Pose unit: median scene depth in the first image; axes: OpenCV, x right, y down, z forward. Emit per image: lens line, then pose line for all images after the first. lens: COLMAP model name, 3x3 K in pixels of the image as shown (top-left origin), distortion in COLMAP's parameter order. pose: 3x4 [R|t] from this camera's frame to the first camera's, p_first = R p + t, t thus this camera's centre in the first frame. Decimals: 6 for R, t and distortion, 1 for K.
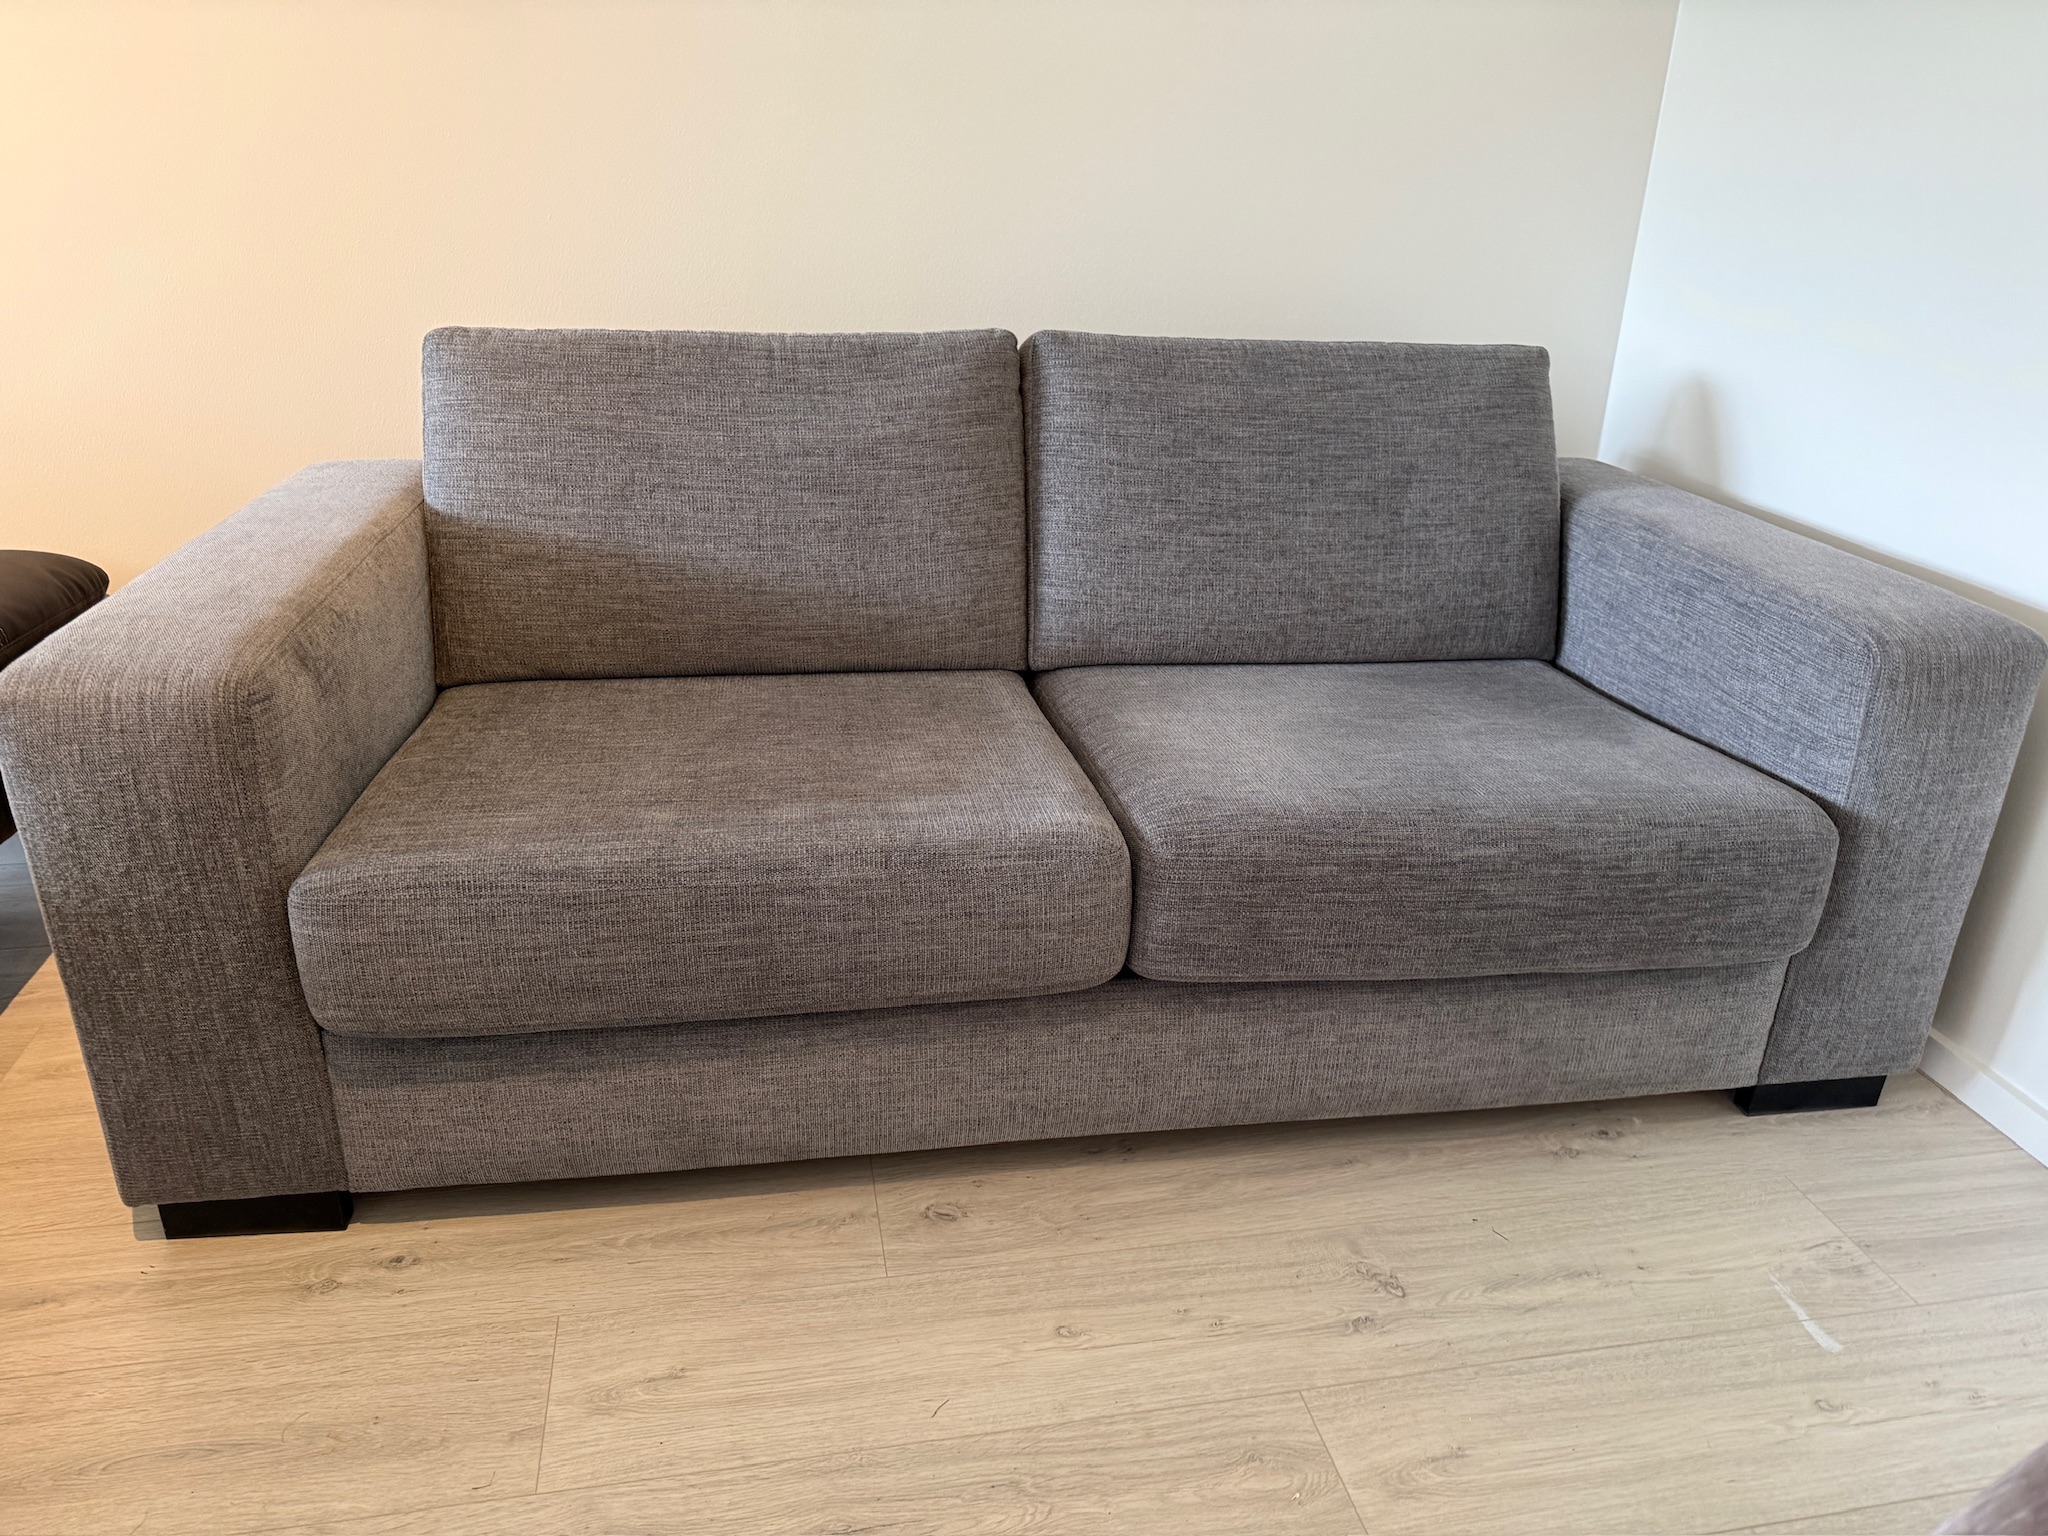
lens RADIAL K [[1388.3, 0, 1024.0], [0, 1388.3, 768.0], [0, 0, 1]] dist [0.068118, -0.000136]
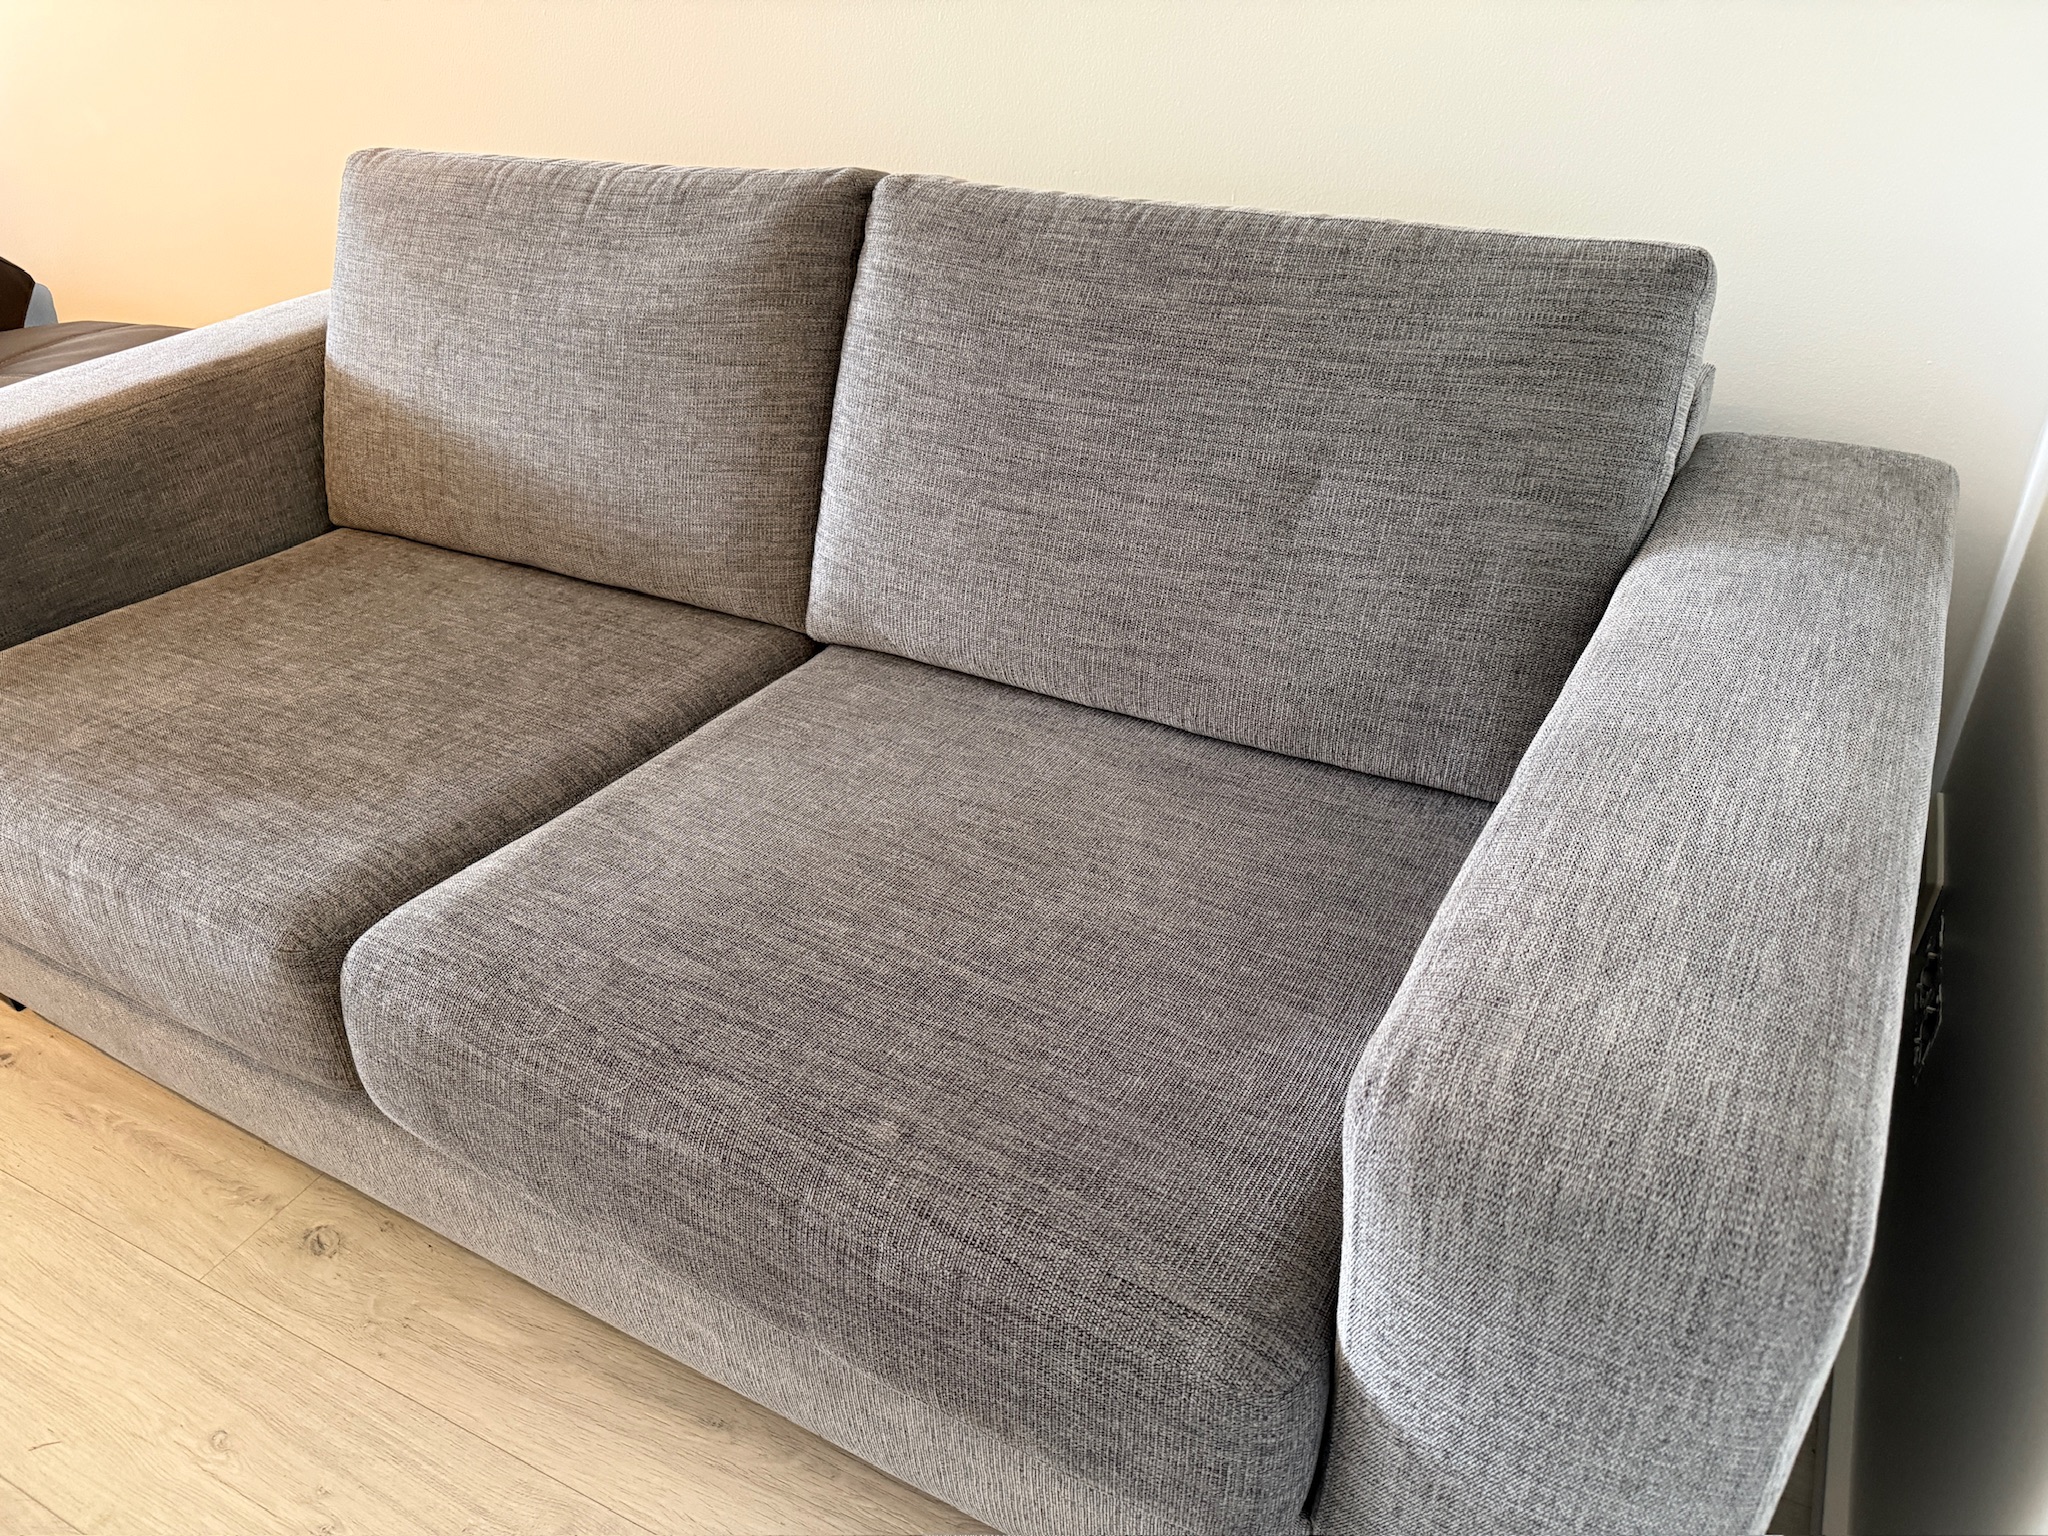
lens RADIAL K [[1413.7, 0, 1091.6], [0, 1413.7, 767.1], [0, 0, 1]] dist [0.126653, -0.239059]
pose [[0.787044, 0.283556, -0.547866, 0.607647], [-0.178503, 0.954788, 0.237733, -0.226821], [0.590507, -0.089311, 0.802076, 0.467767]]
